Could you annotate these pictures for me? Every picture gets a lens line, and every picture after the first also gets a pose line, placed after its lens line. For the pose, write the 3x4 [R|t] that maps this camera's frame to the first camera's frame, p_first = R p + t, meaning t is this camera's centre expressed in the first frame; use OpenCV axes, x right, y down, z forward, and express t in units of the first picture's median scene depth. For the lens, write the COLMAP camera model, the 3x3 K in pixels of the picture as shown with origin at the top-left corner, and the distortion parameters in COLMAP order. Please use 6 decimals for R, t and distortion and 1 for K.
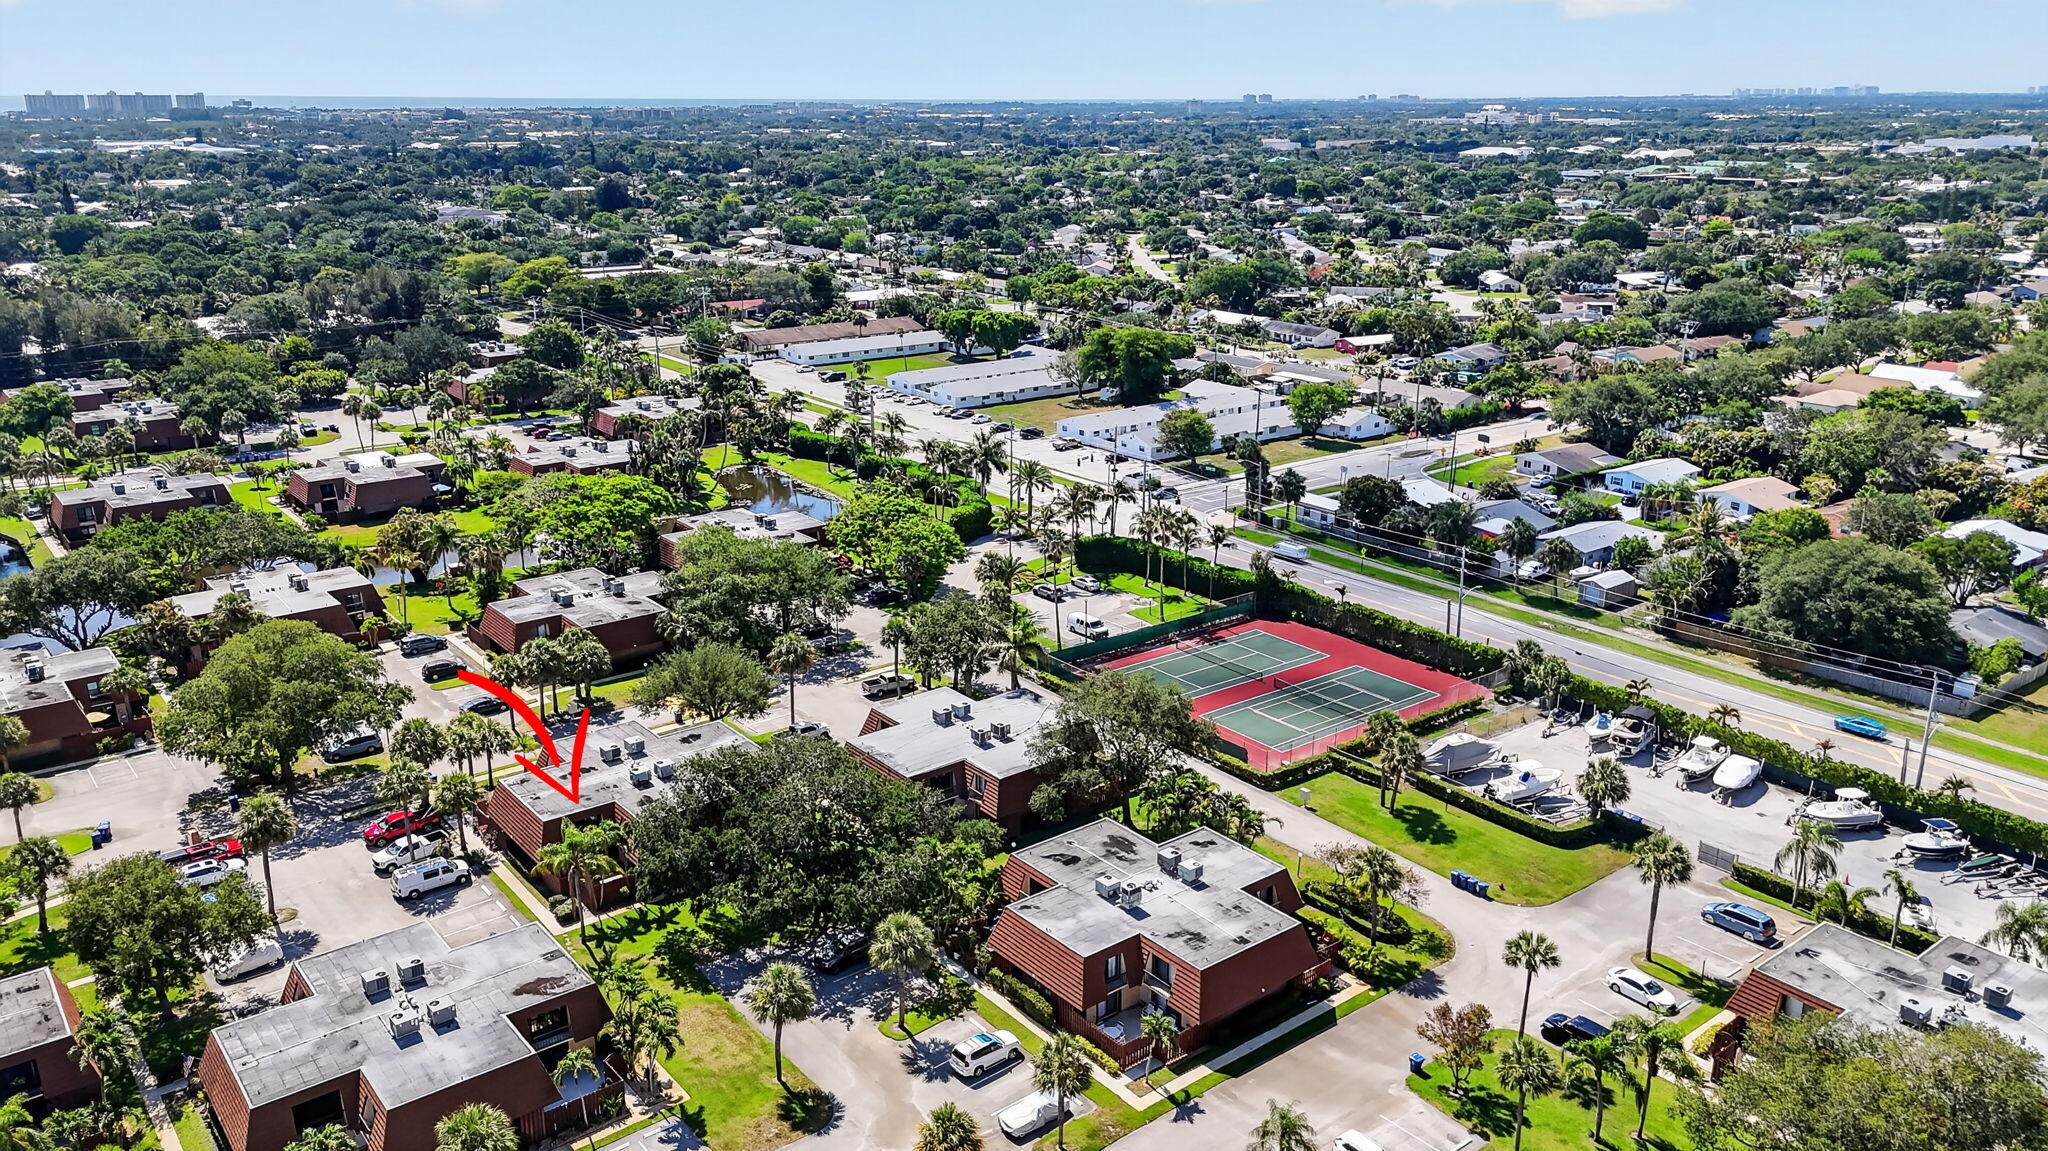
lens RADIAL K [[1497.9, 0, 1024.0], [0, 1497.9, 575.5], [0, 0, 1]] dist [0.076411, -0.078610]
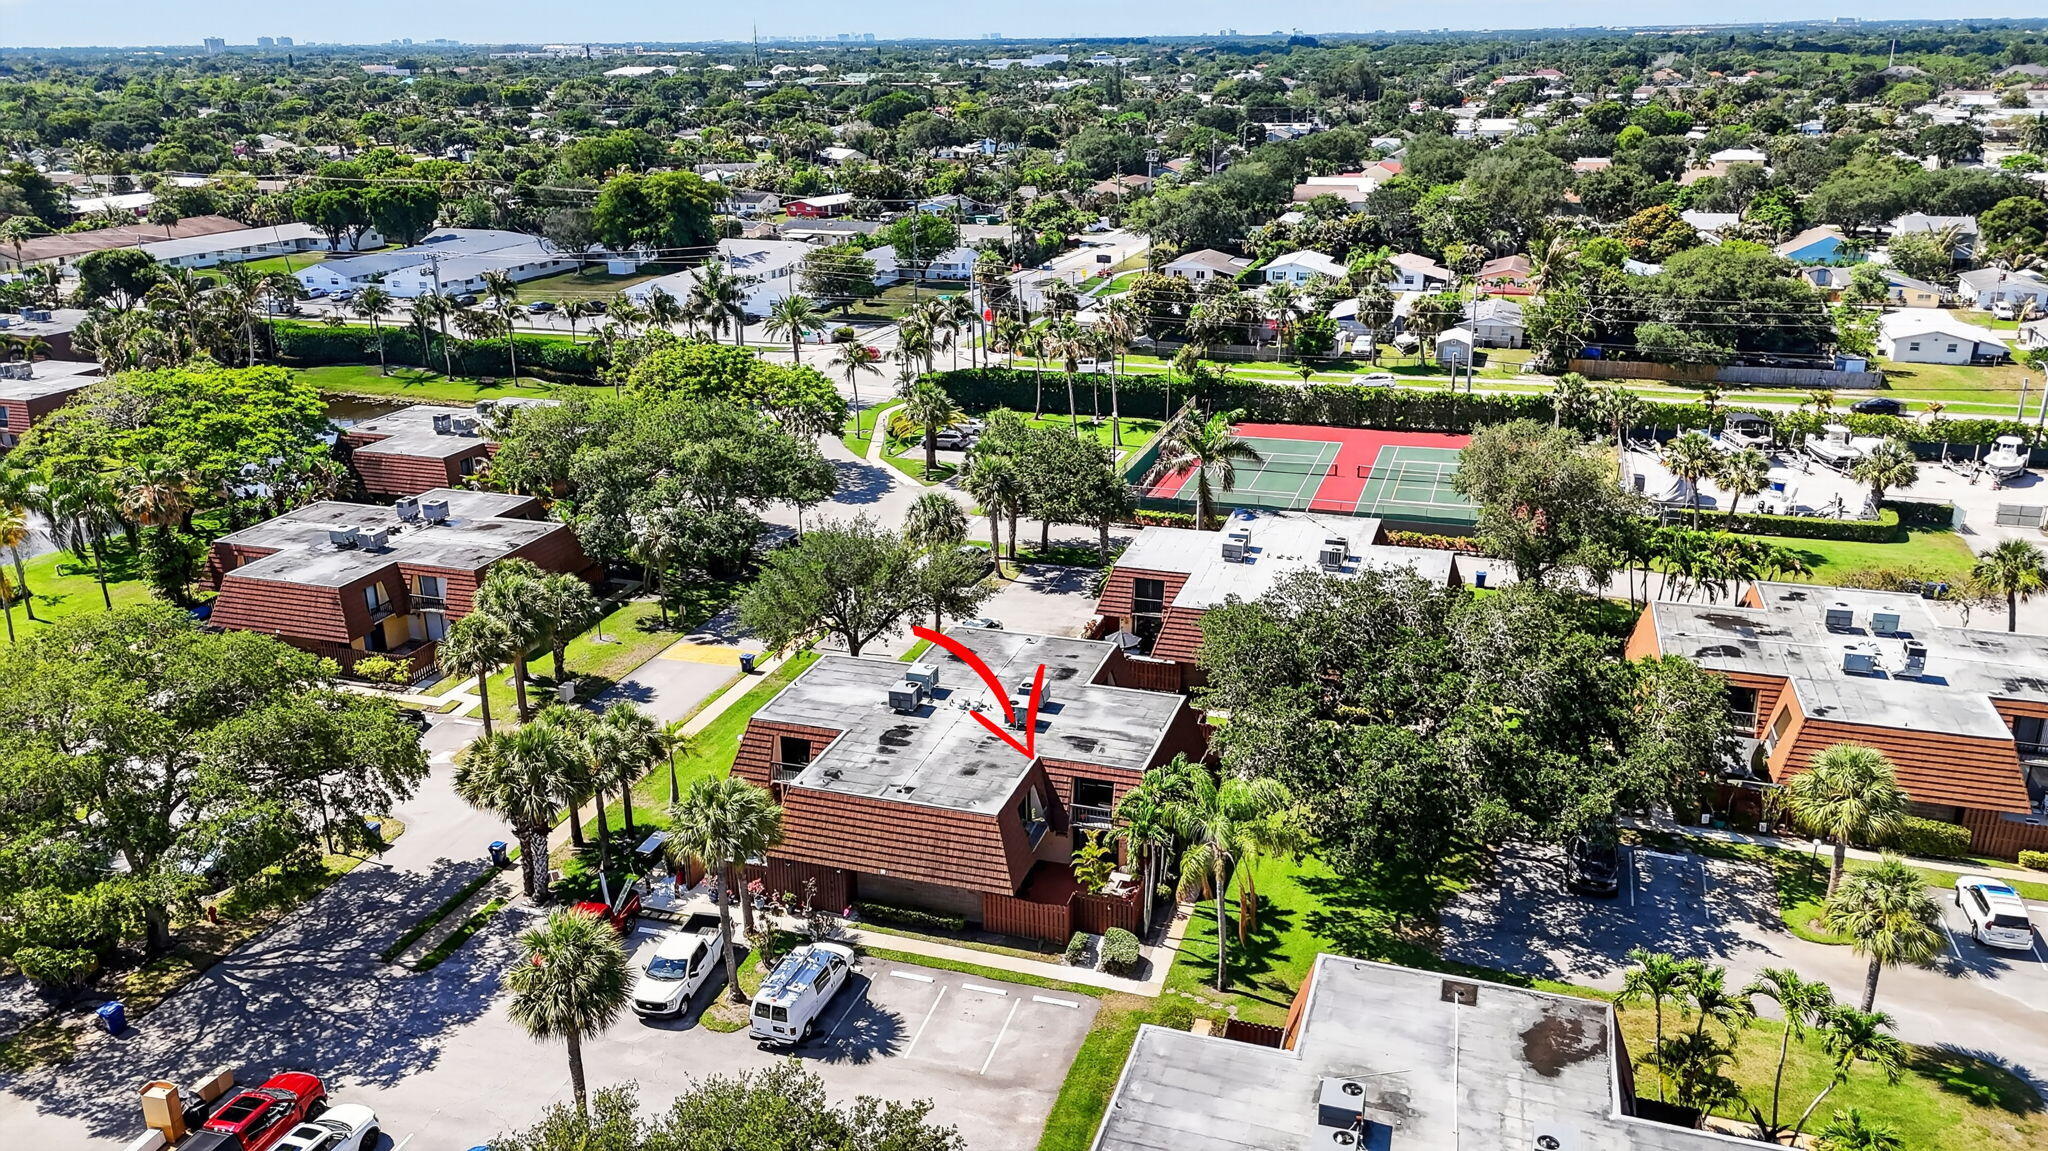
lens RADIAL K [[1497.9, 0, 1024.0], [0, 1497.9, 575.5], [0, 0, 1]] dist [0.076411, -0.078610]
pose [[0.830498, -0.191329, 0.523132, -0.410636], [0.177193, 0.981118, 0.077528, 0.028744], [-0.528088, 0.028309, 0.848718, 0.389447]]
